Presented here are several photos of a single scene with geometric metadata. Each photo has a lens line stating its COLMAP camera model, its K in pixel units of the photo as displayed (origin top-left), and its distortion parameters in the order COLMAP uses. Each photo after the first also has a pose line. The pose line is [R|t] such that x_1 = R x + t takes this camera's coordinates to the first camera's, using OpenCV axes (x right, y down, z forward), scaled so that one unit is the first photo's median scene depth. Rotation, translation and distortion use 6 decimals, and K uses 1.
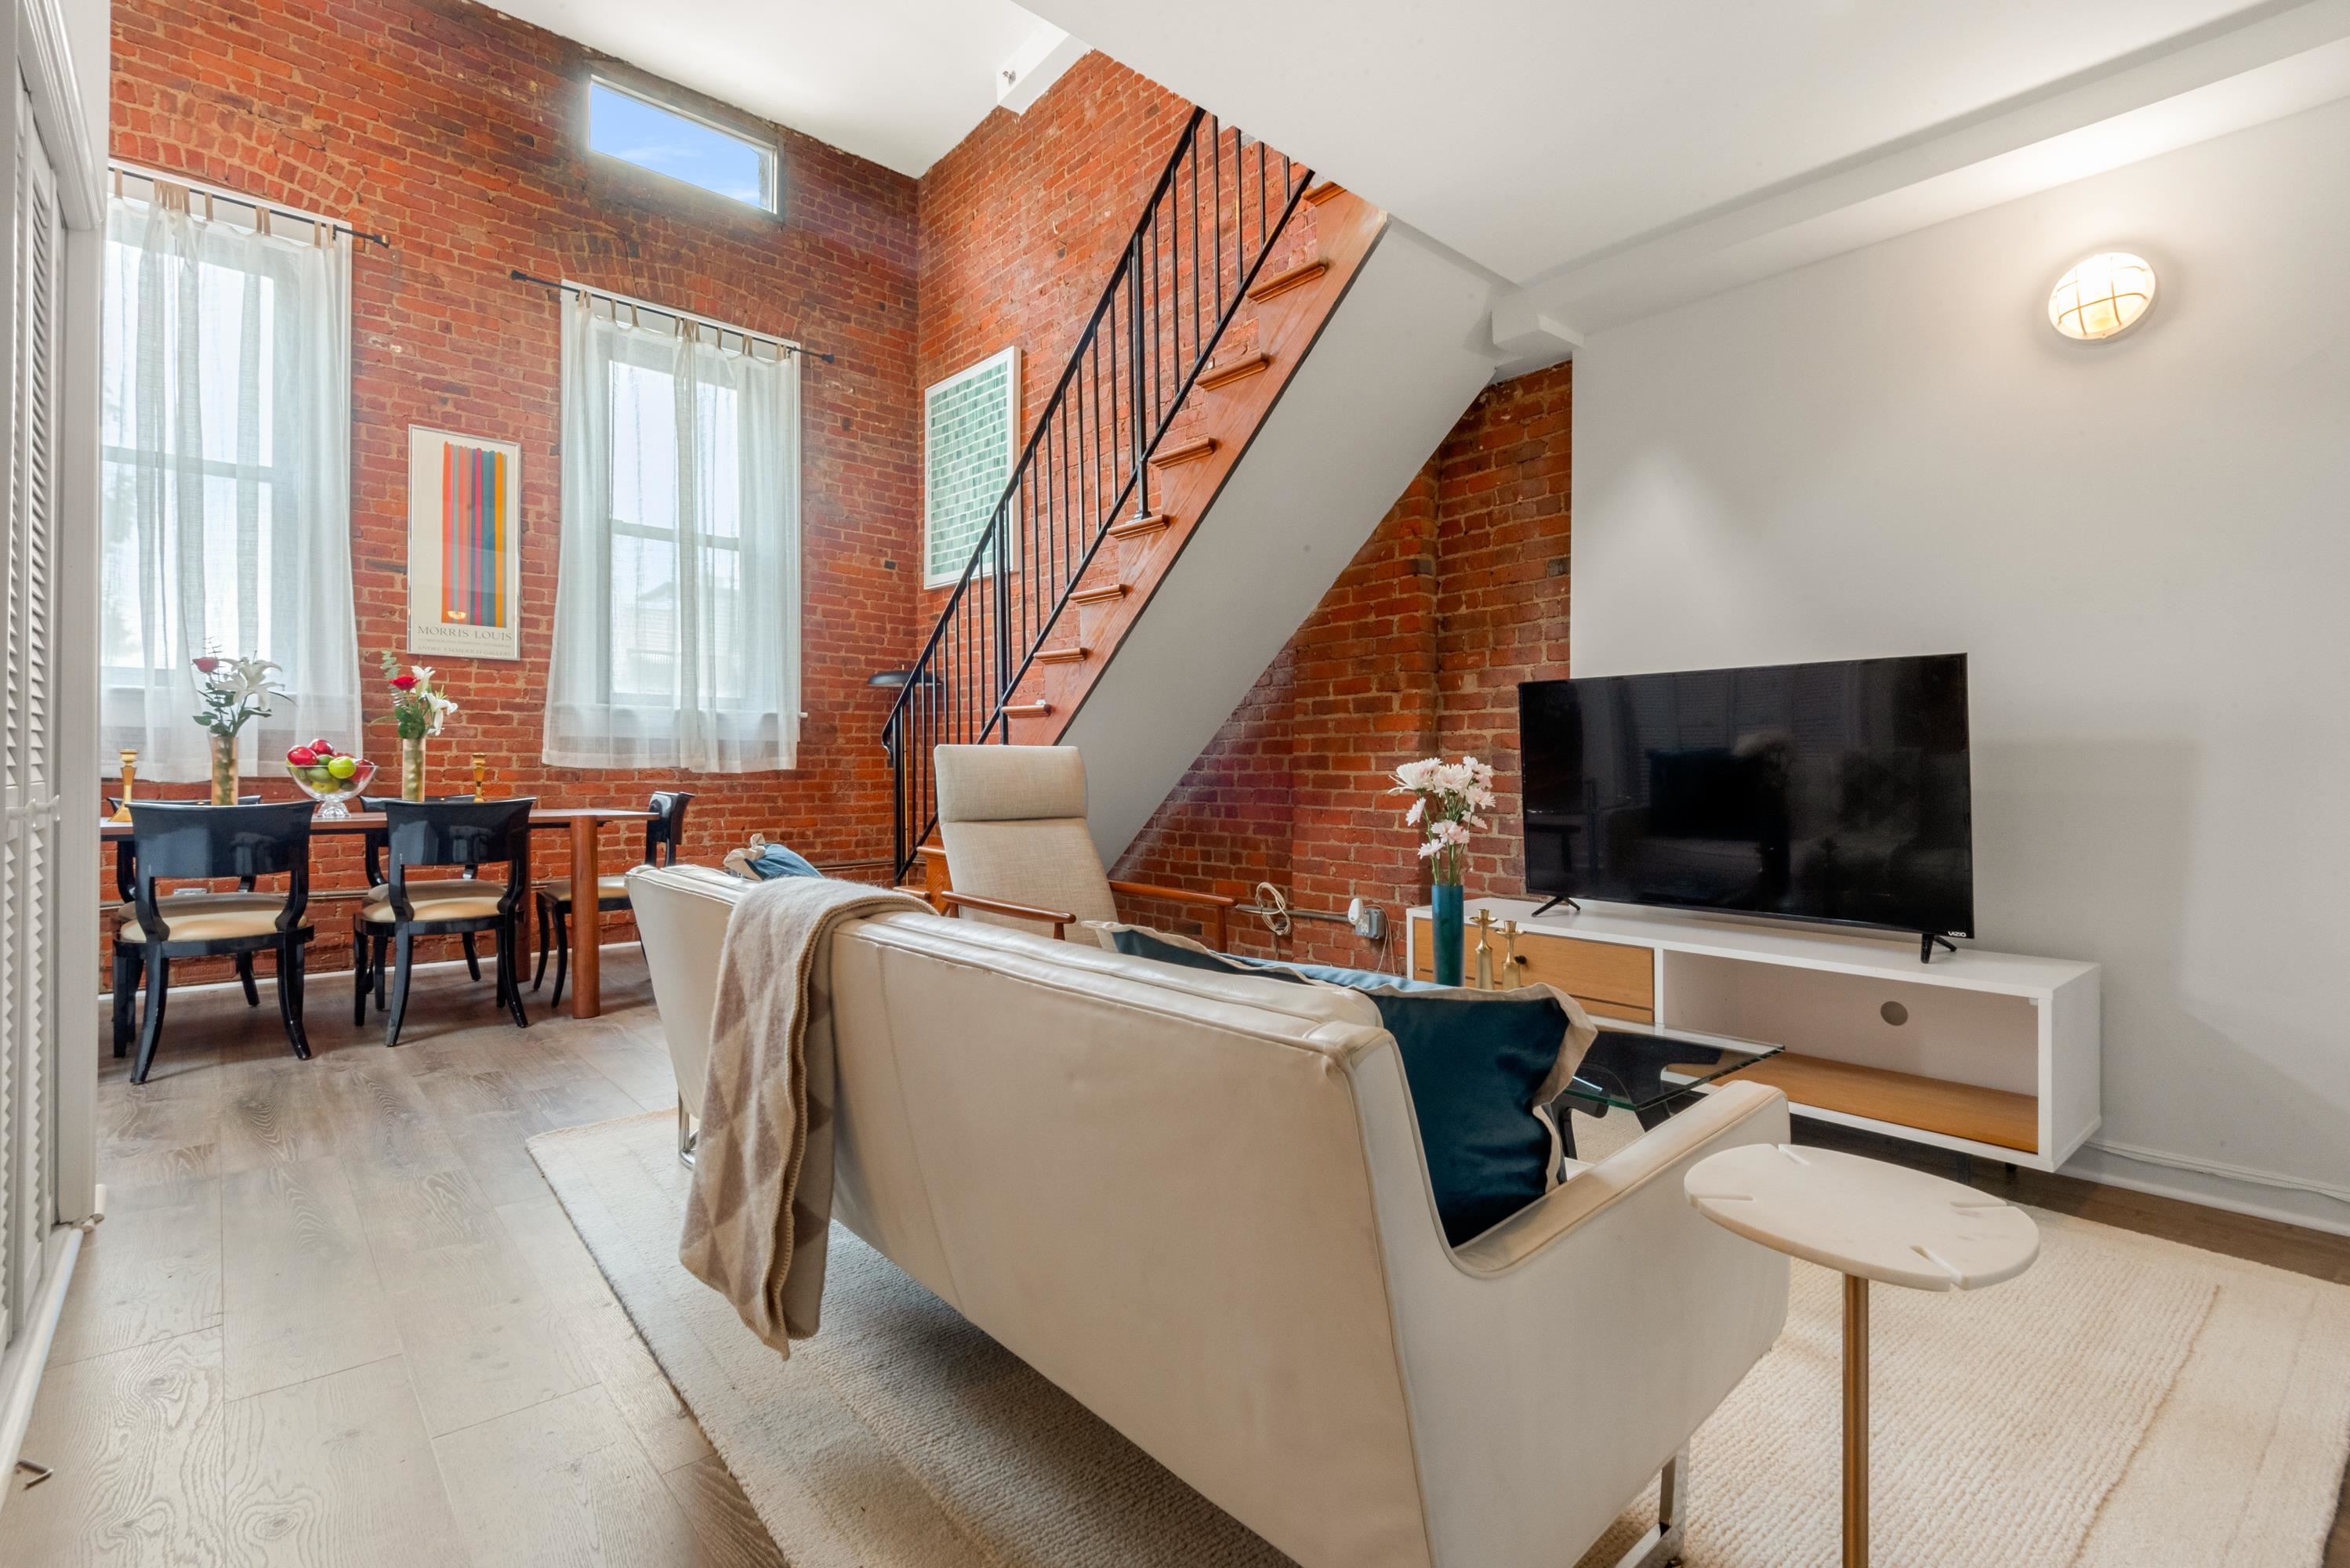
lens RADIAL K [[1086.8, 0, 1178.1], [0, 1086.8, 755.3], [0, 0, 1]] dist [0.039094, -0.022468]
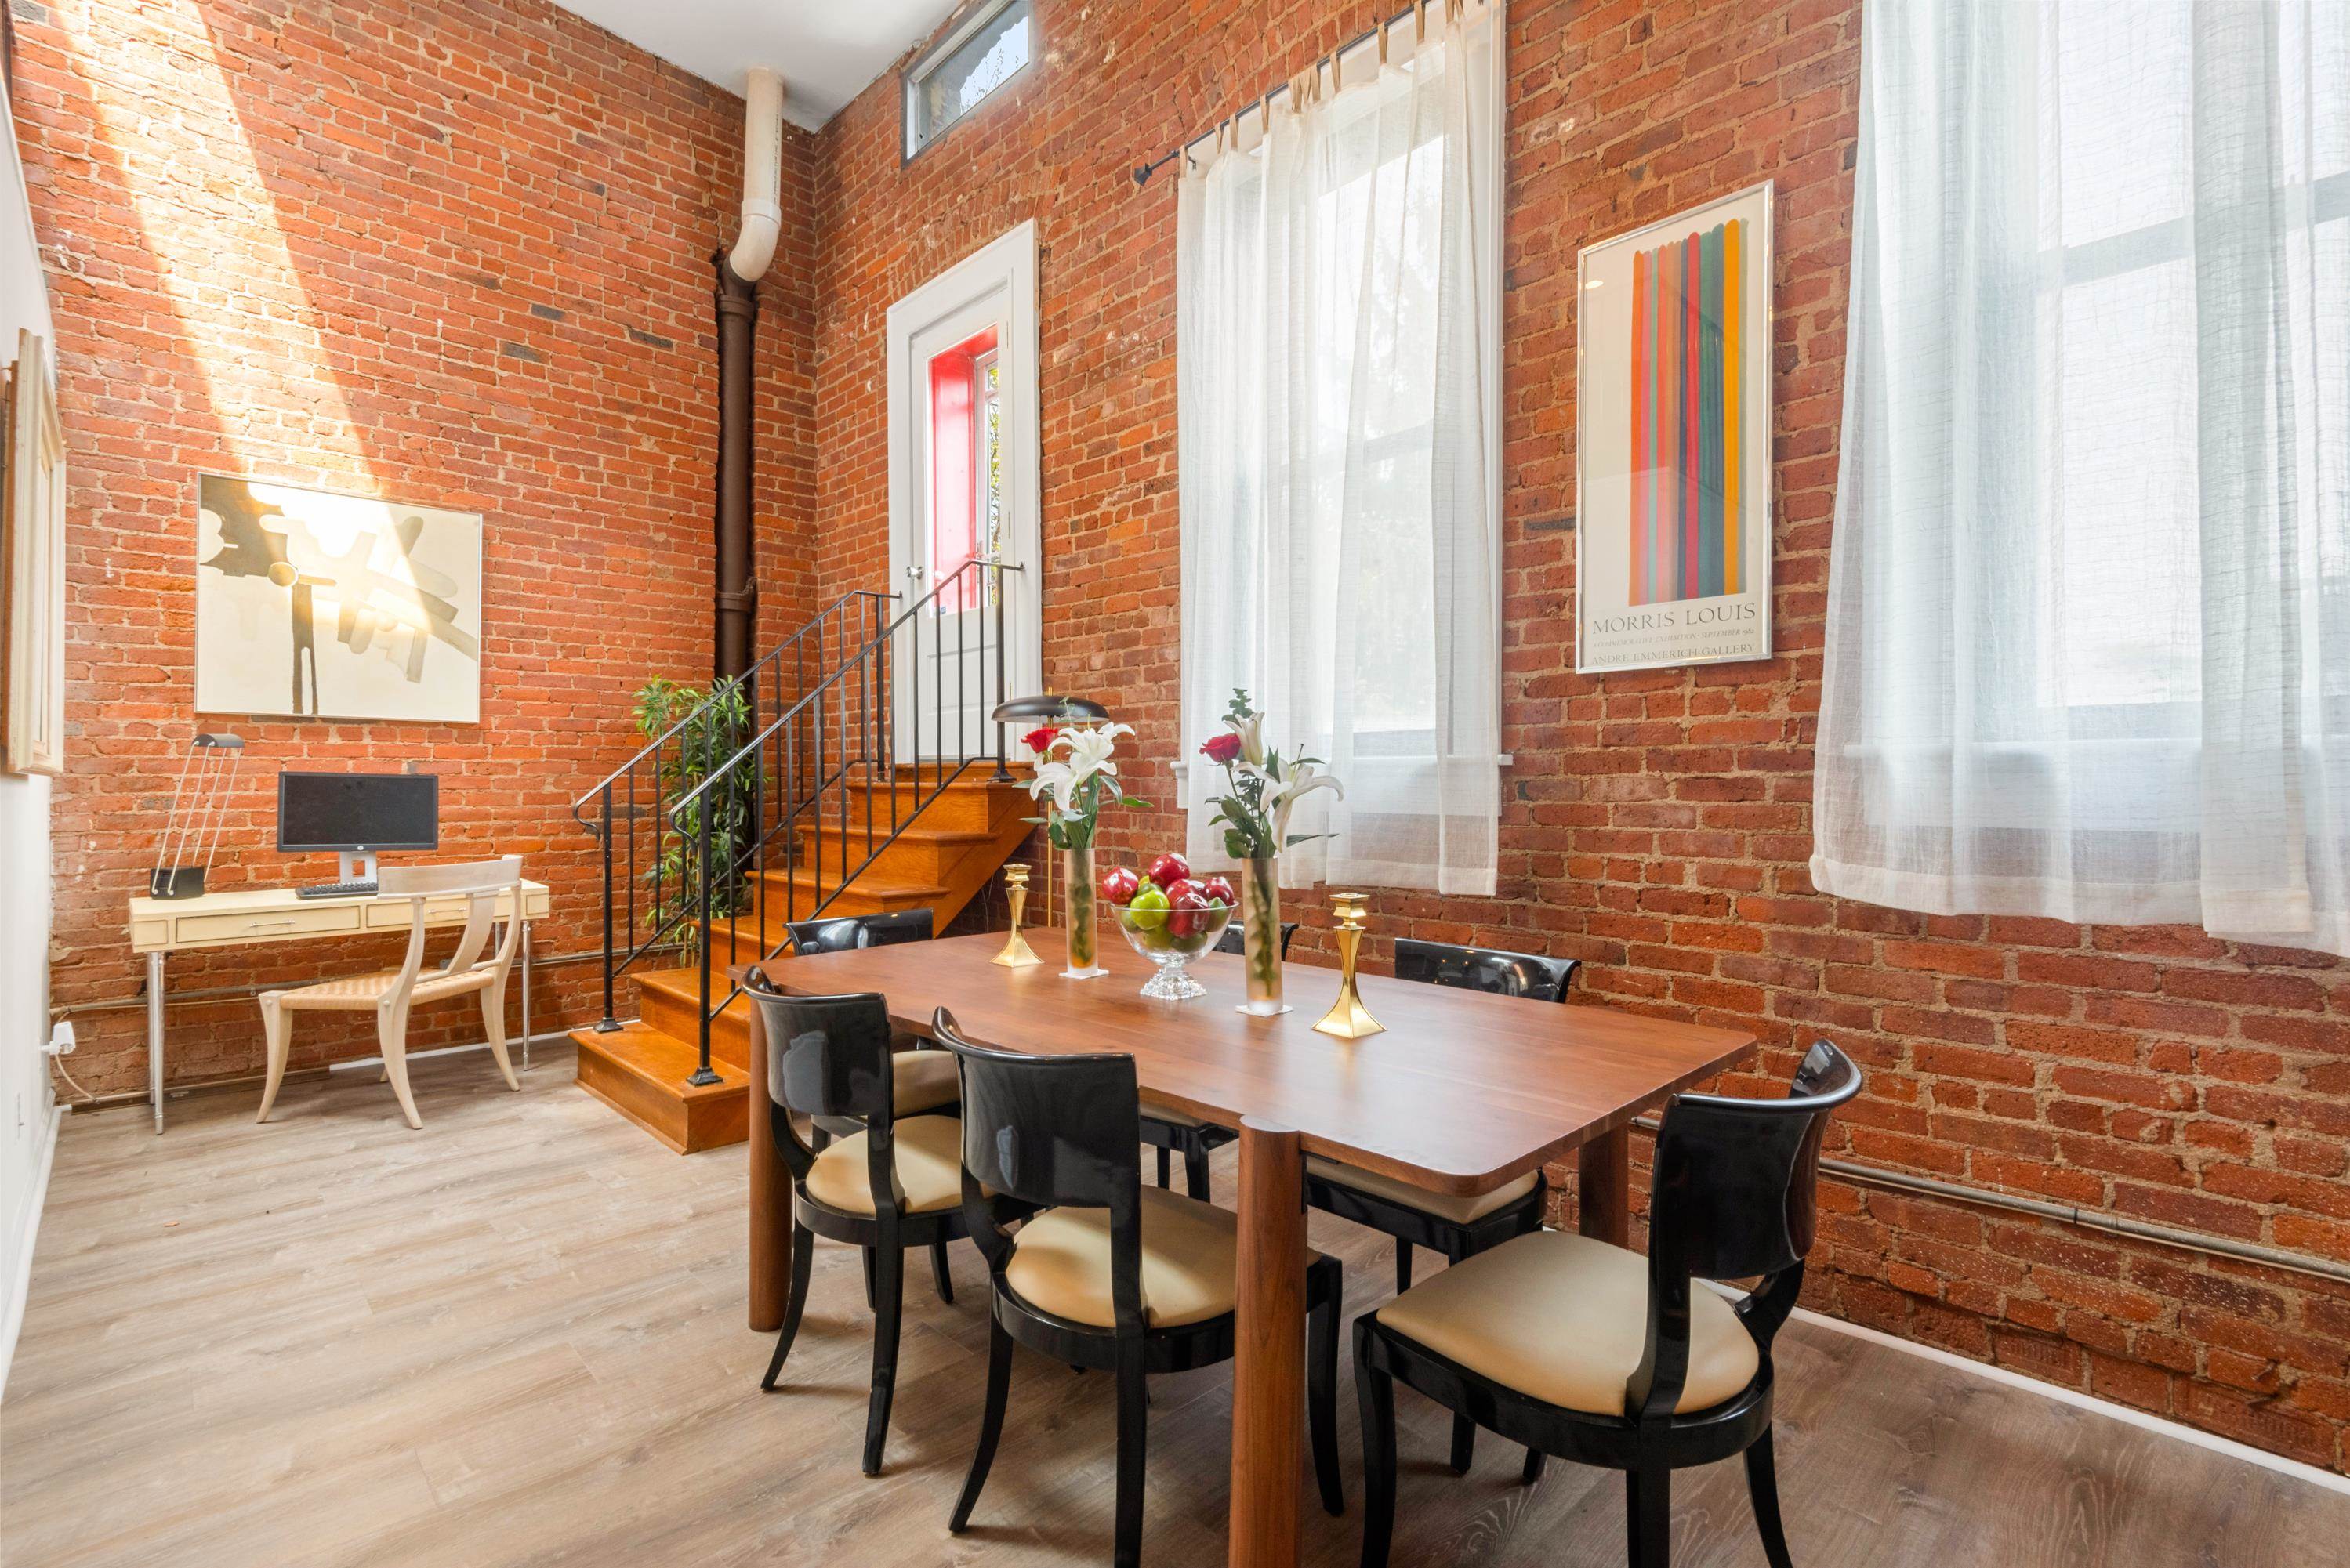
lens RADIAL K [[1070.7, 0, 1179.5], [0, 1070.7, 788.5], [0, 0, 1]] dist [0.035856, -0.024385]
pose [[0.041408, -0.001497, -0.999141, -0.169066], [0.013264, 0.999912, -0.000949, -0.036505], [0.999054, -0.013213, 0.041424, 0.761903]]
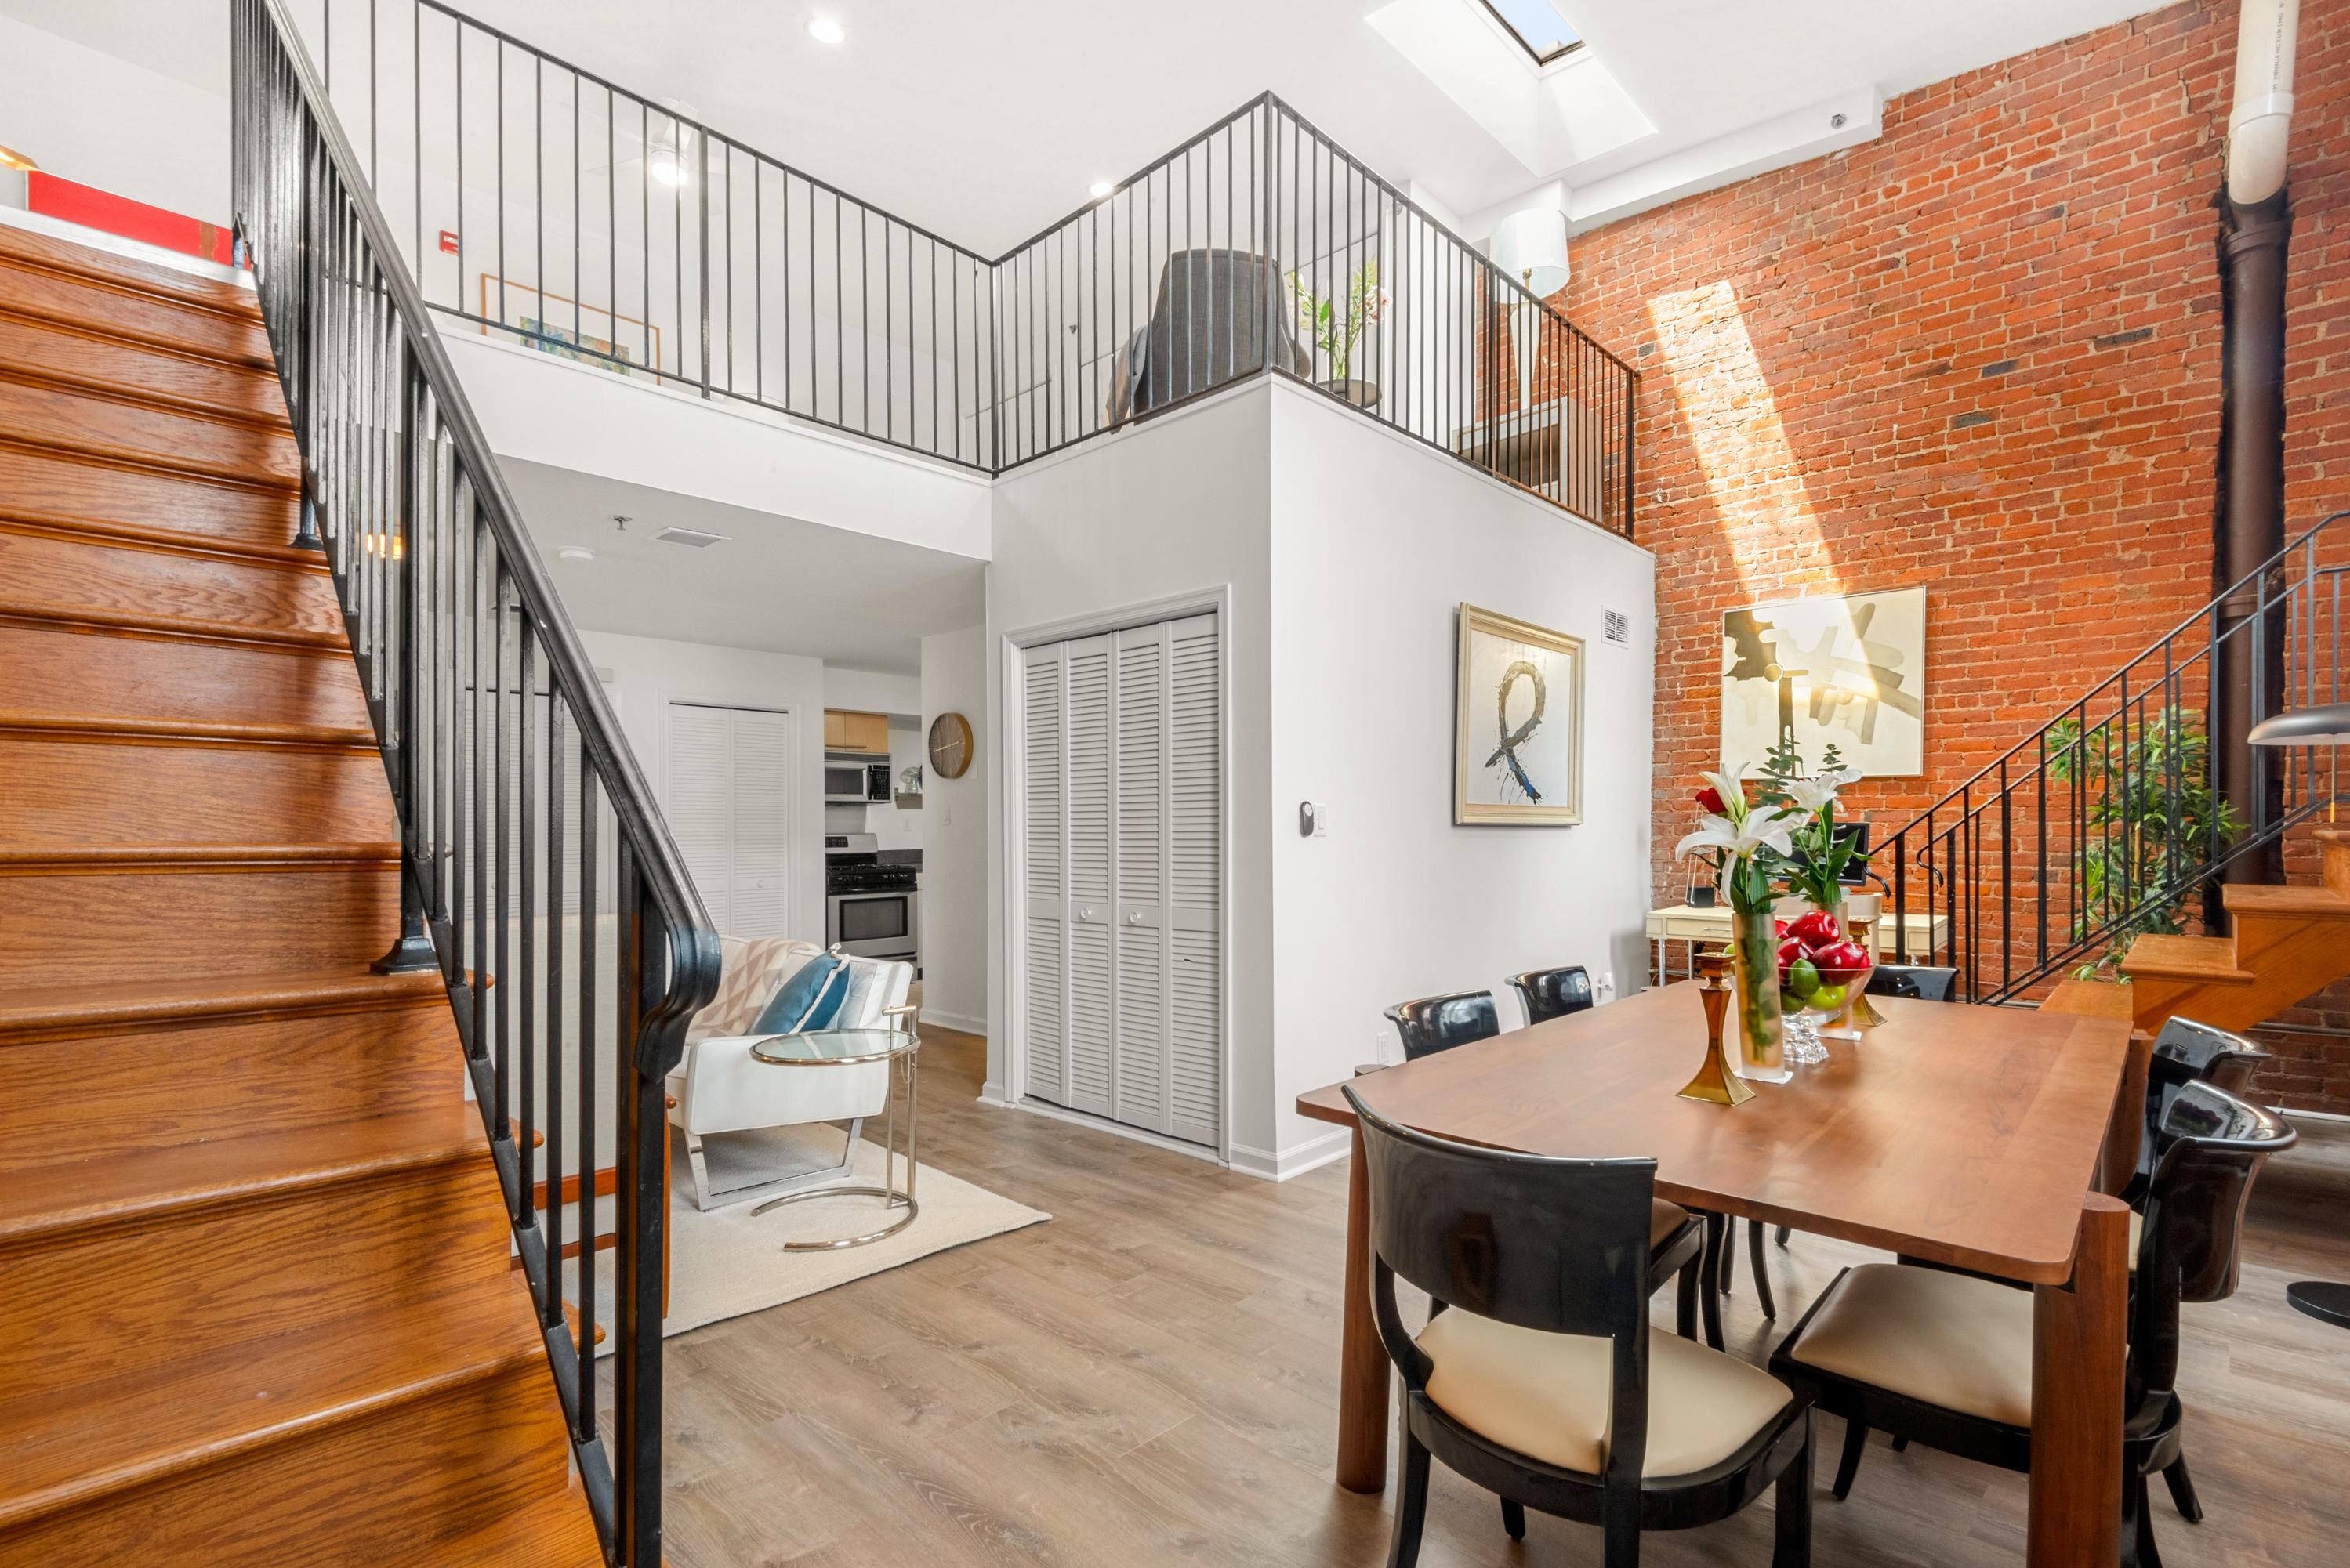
lens RADIAL K [[1093.9, 0, 1175.7], [0, 1093.9, 845.1], [0, 0, 1]] dist [0.022401, -0.015950]
pose [[-0.996945, -0.004090, -0.078001, -0.329924], [-0.004277, 0.999988, 0.002232, -0.035096], [0.077991, 0.002559, -0.996951, 1.174522]]
